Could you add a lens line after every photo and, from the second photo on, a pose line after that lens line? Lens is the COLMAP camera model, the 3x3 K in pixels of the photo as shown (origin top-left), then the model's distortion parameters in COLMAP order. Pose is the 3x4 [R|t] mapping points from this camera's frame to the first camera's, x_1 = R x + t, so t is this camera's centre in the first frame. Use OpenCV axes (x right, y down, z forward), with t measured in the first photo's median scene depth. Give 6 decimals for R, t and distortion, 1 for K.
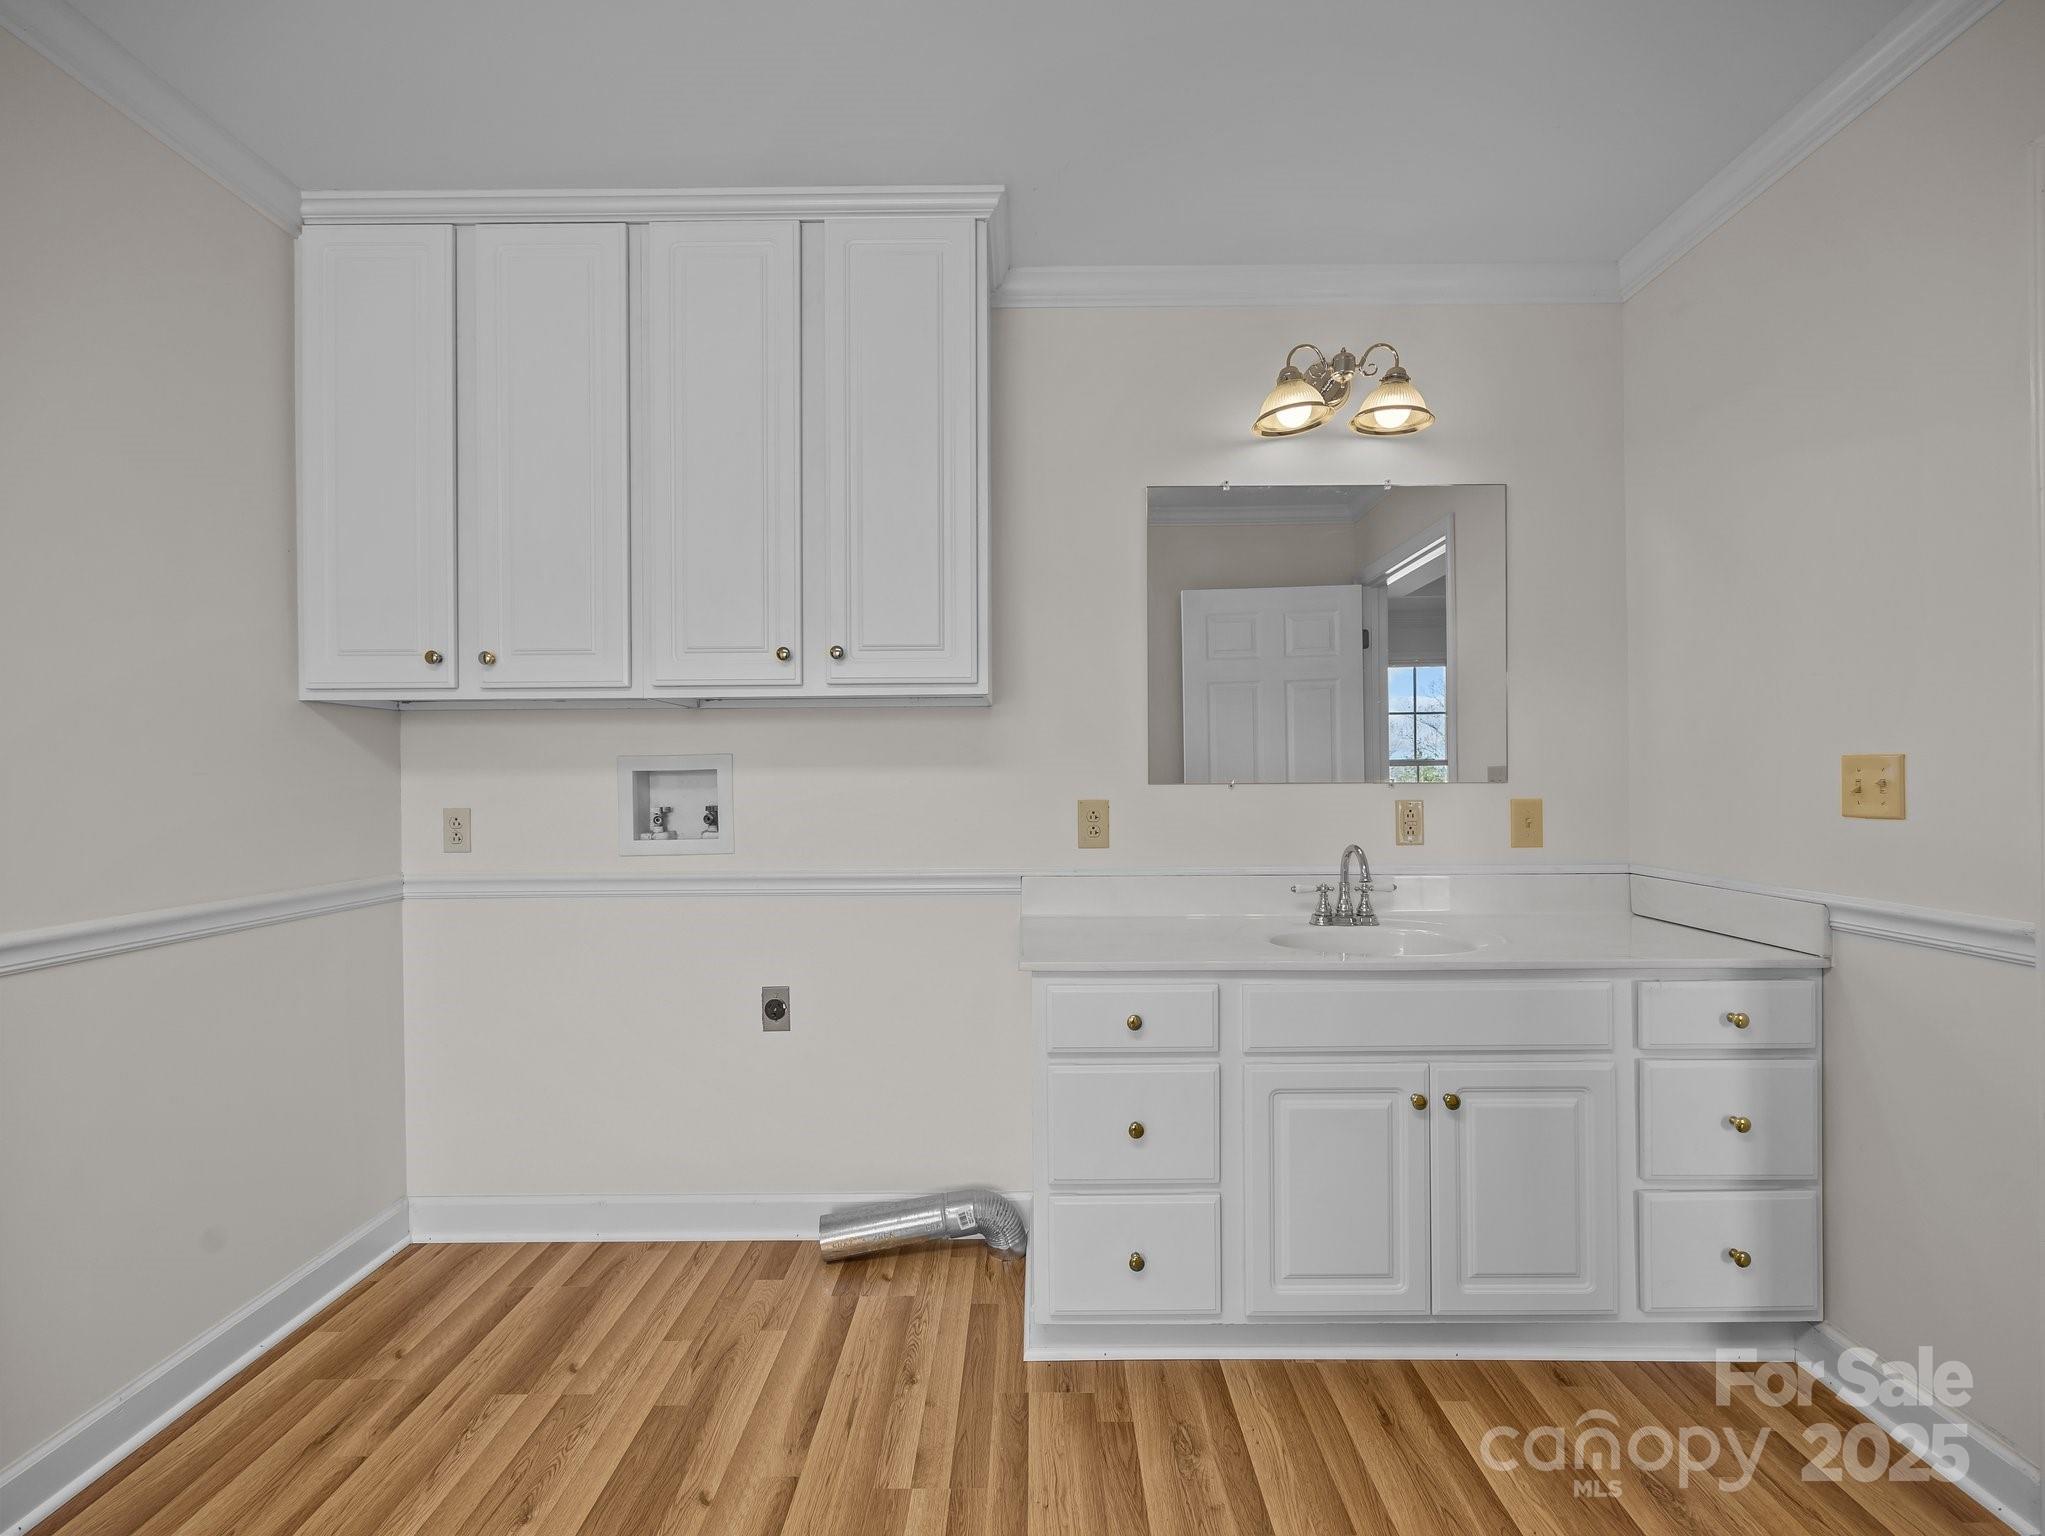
lens RADIAL K [[891.8, 0, 1024.9], [0, 891.8, 779.9], [0, 0, 1]] dist [-0.000030, 0.001520]
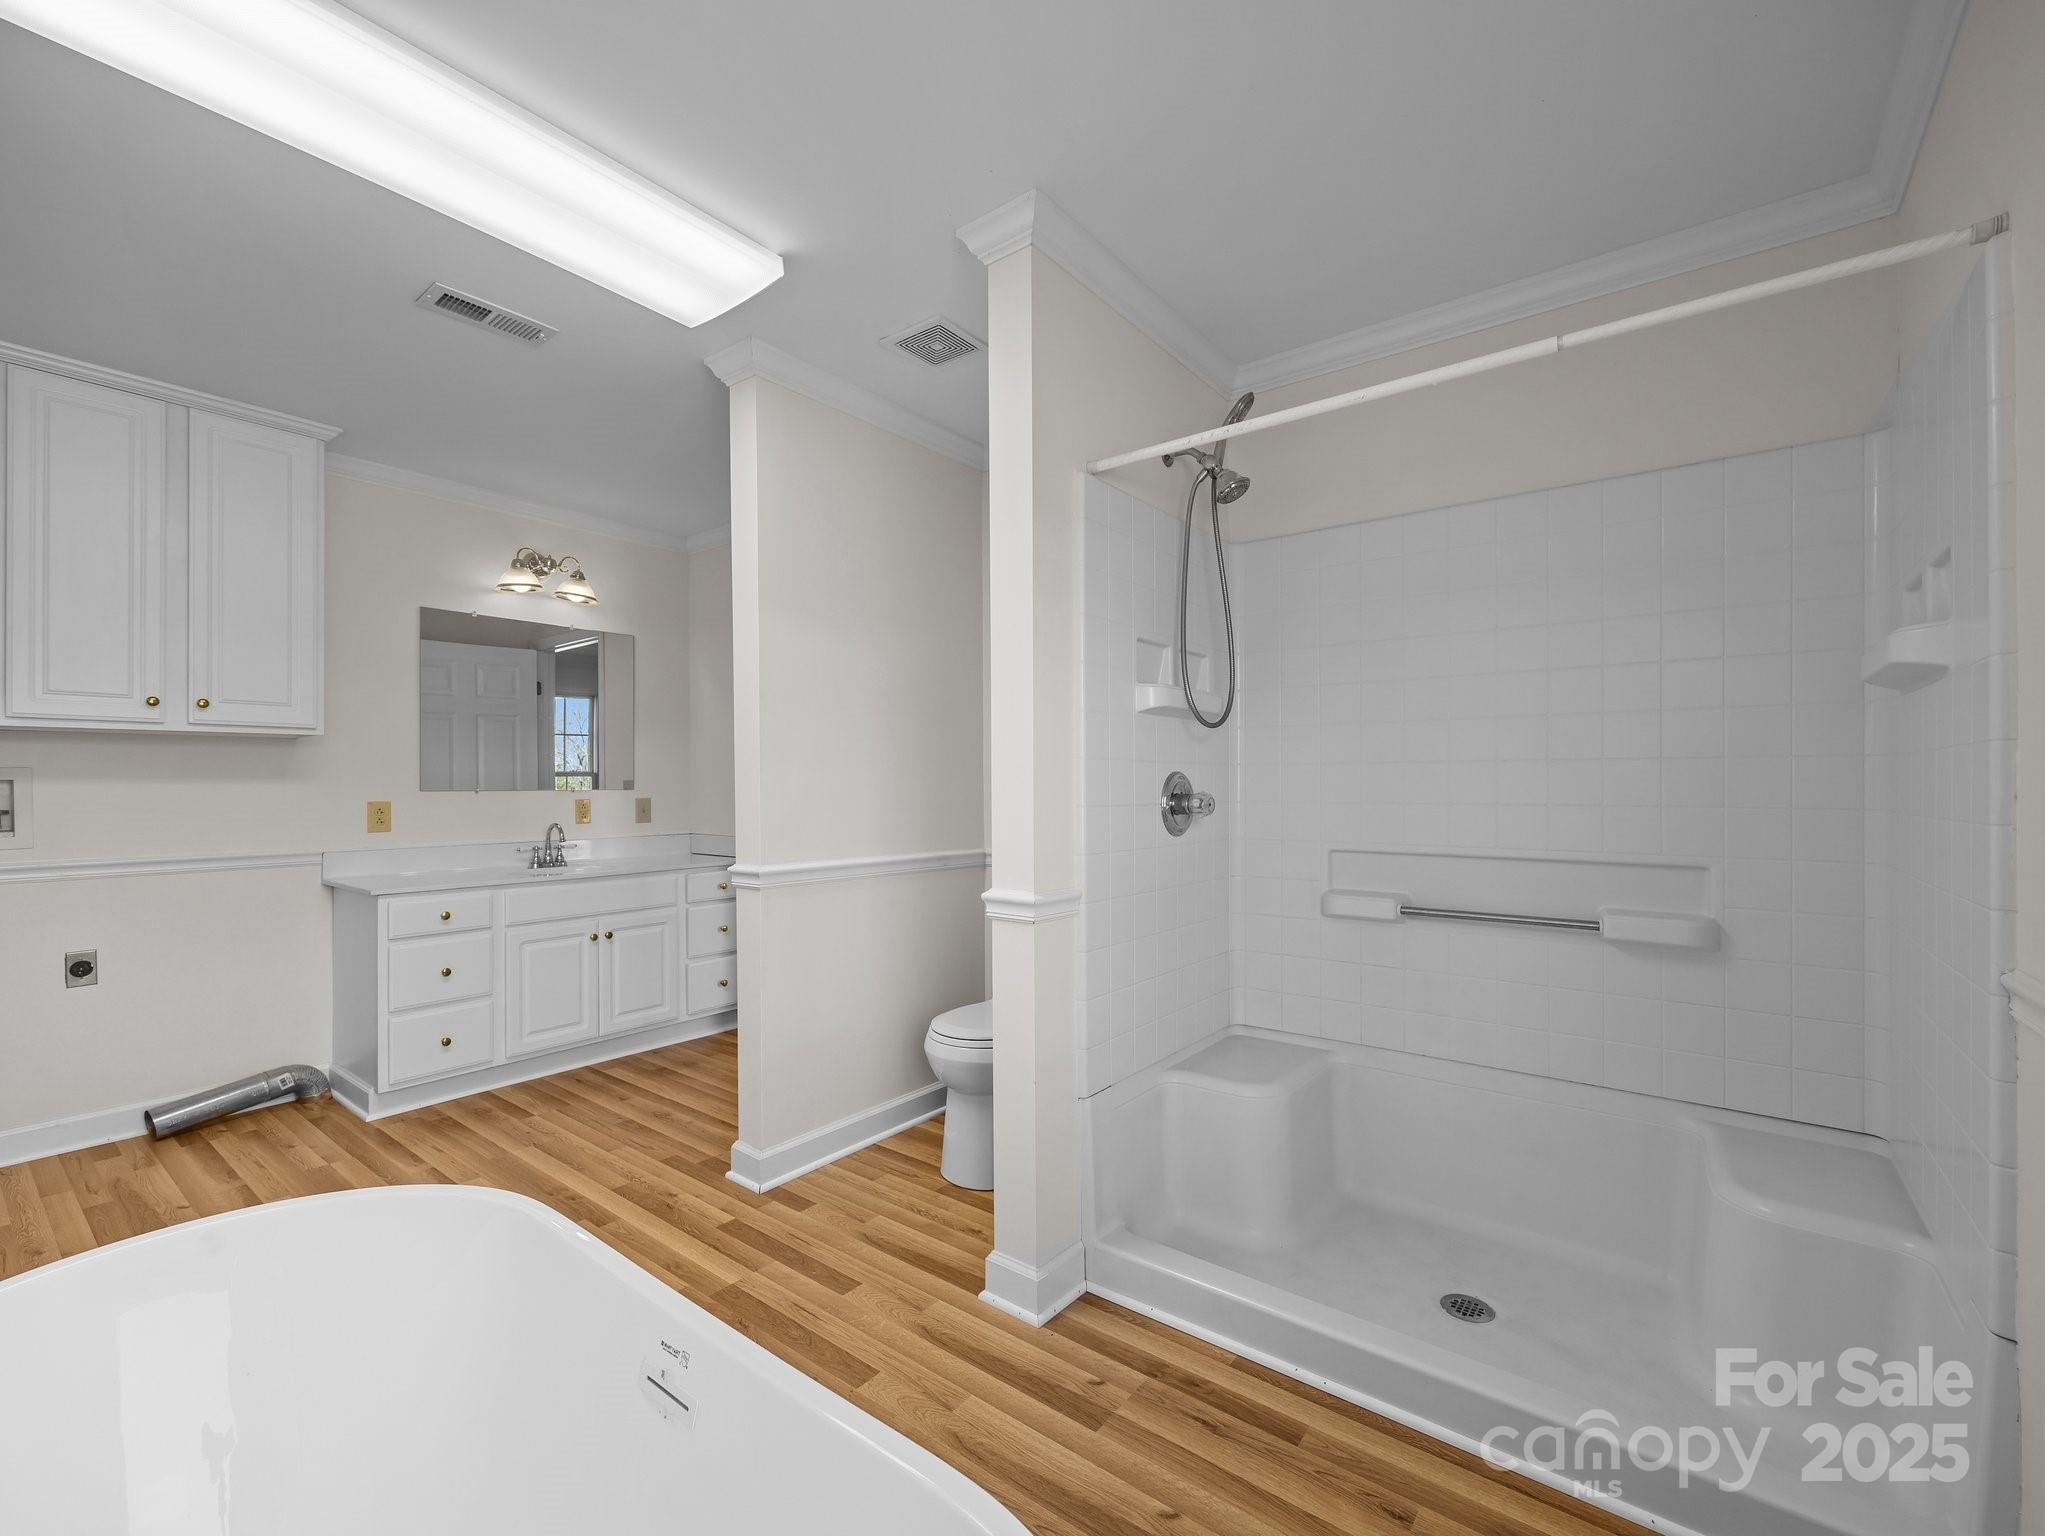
lens RADIAL K [[891.8, 0, 1019.9], [0, 891.8, 781.9], [0, 0, 1]] dist [-0.000030, 0.001520]
pose [[0.619068, 0.004397, 0.785325, -0.486279], [-0.000737, 0.999987, -0.005018, -0.004561], [-0.785337, 0.002528, 0.619063, -0.904704]]
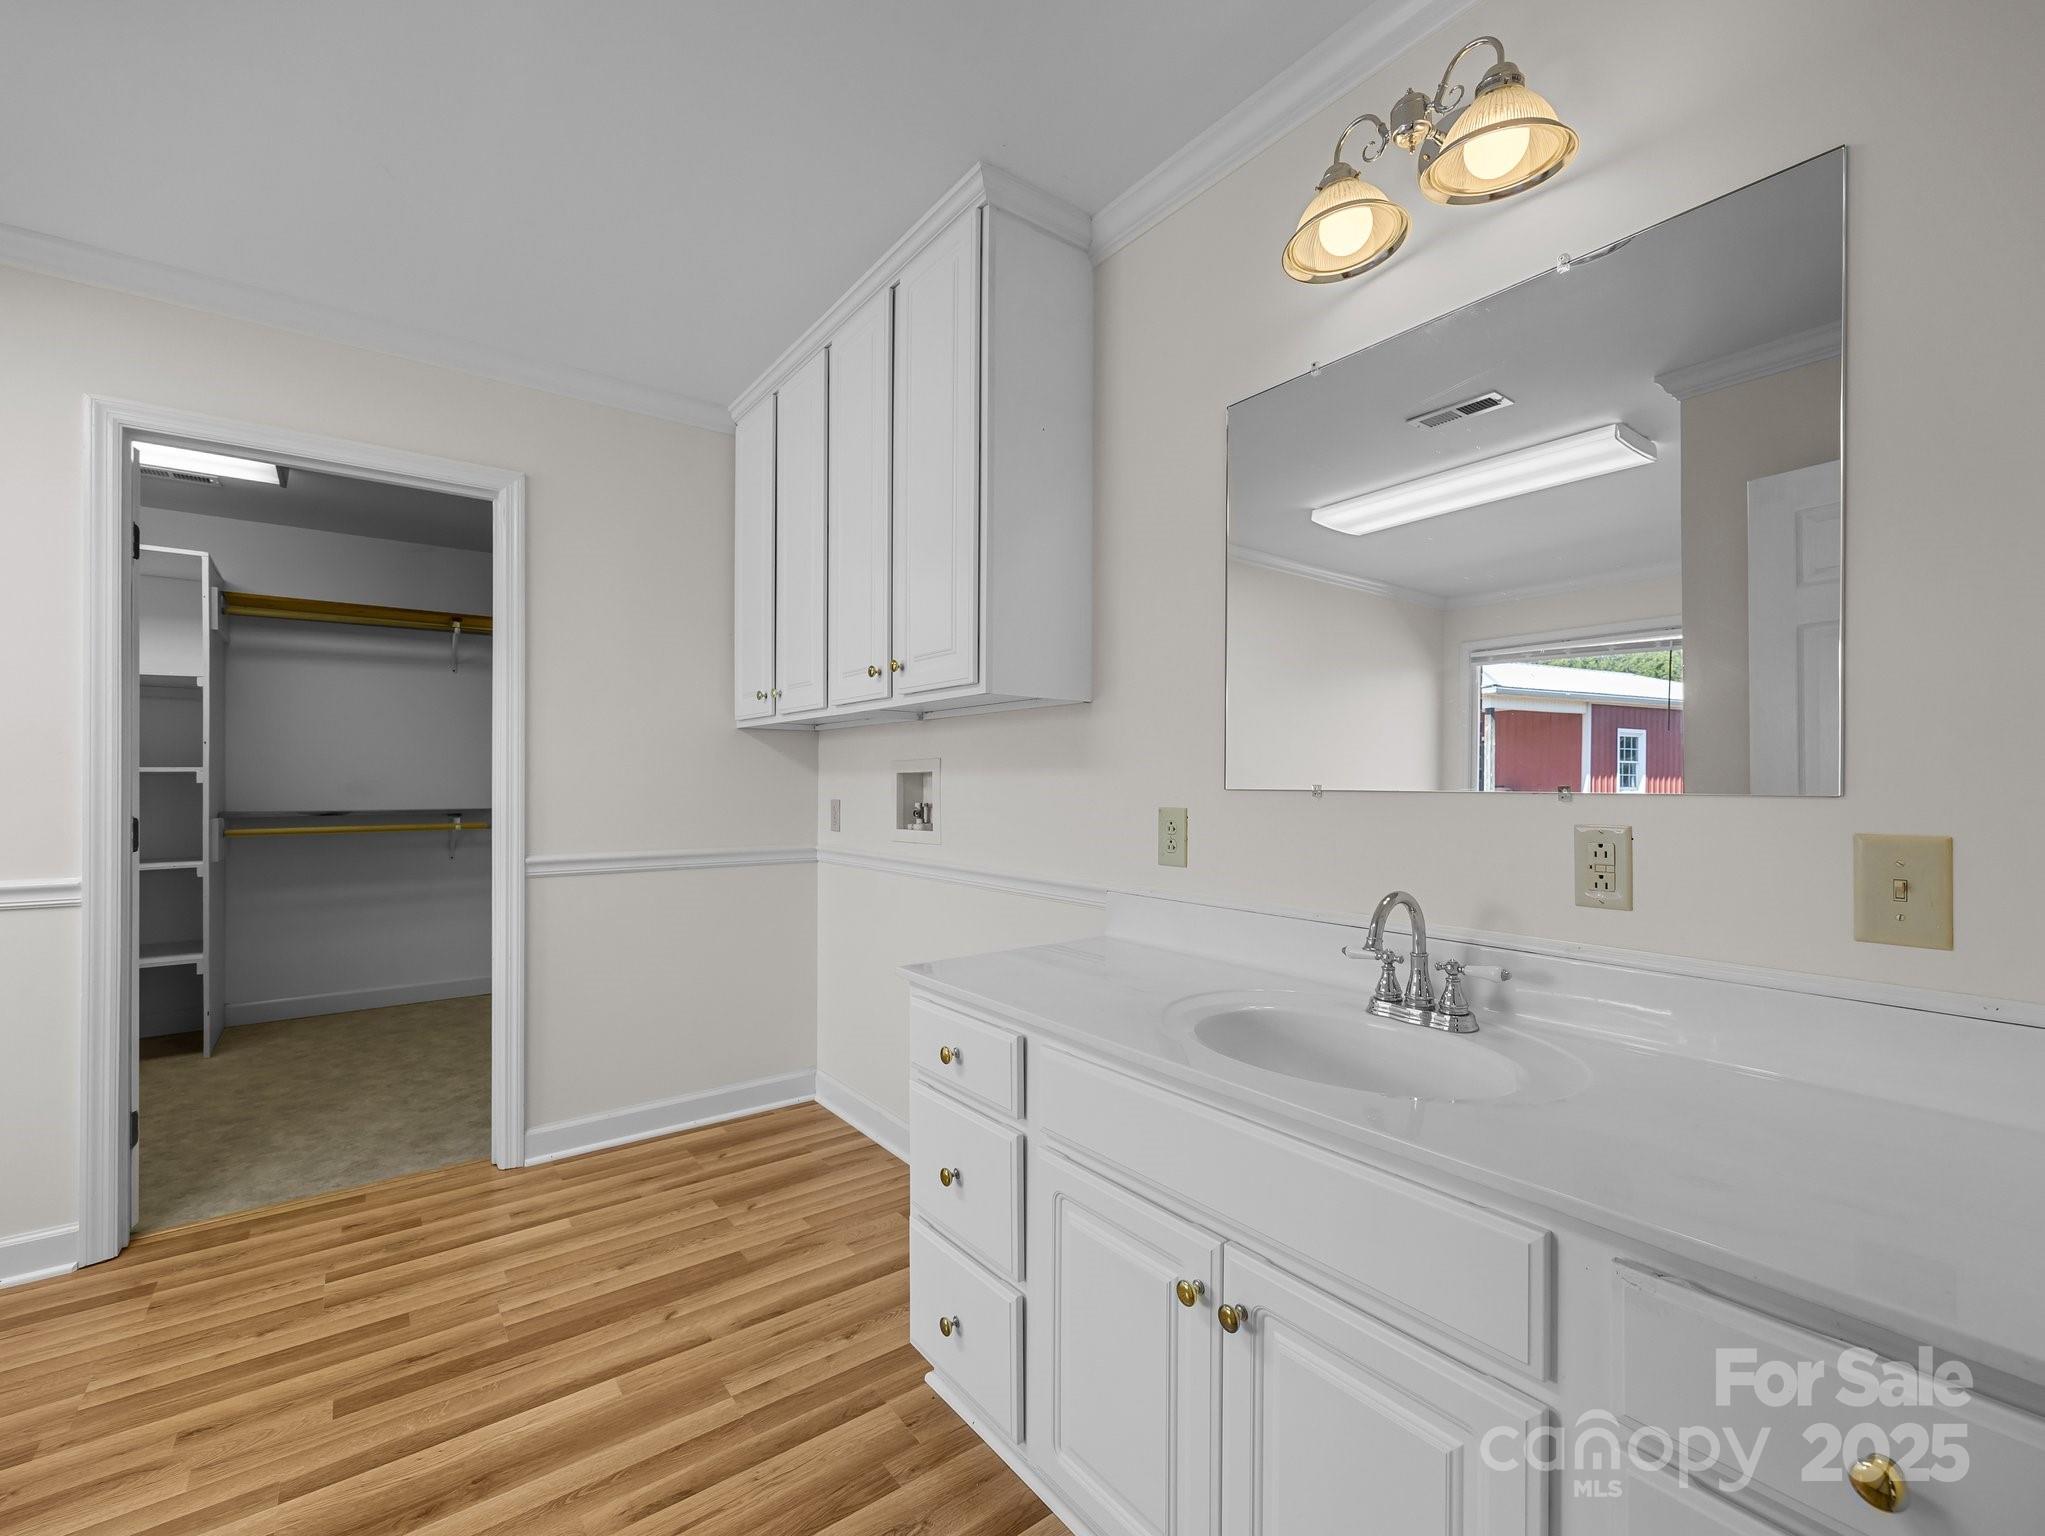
lens RADIAL K [[891.8, 0, 1011.2], [0, 891.8, 780.9], [0, 0, 1]] dist [-0.000030, 0.001520]
pose [[0.601636, 0.007175, -0.798738, 0.689932], [-0.006034, 0.999972, 0.004437, -0.005422], [0.798748, 0.002150, 0.601662, 0.407642]]
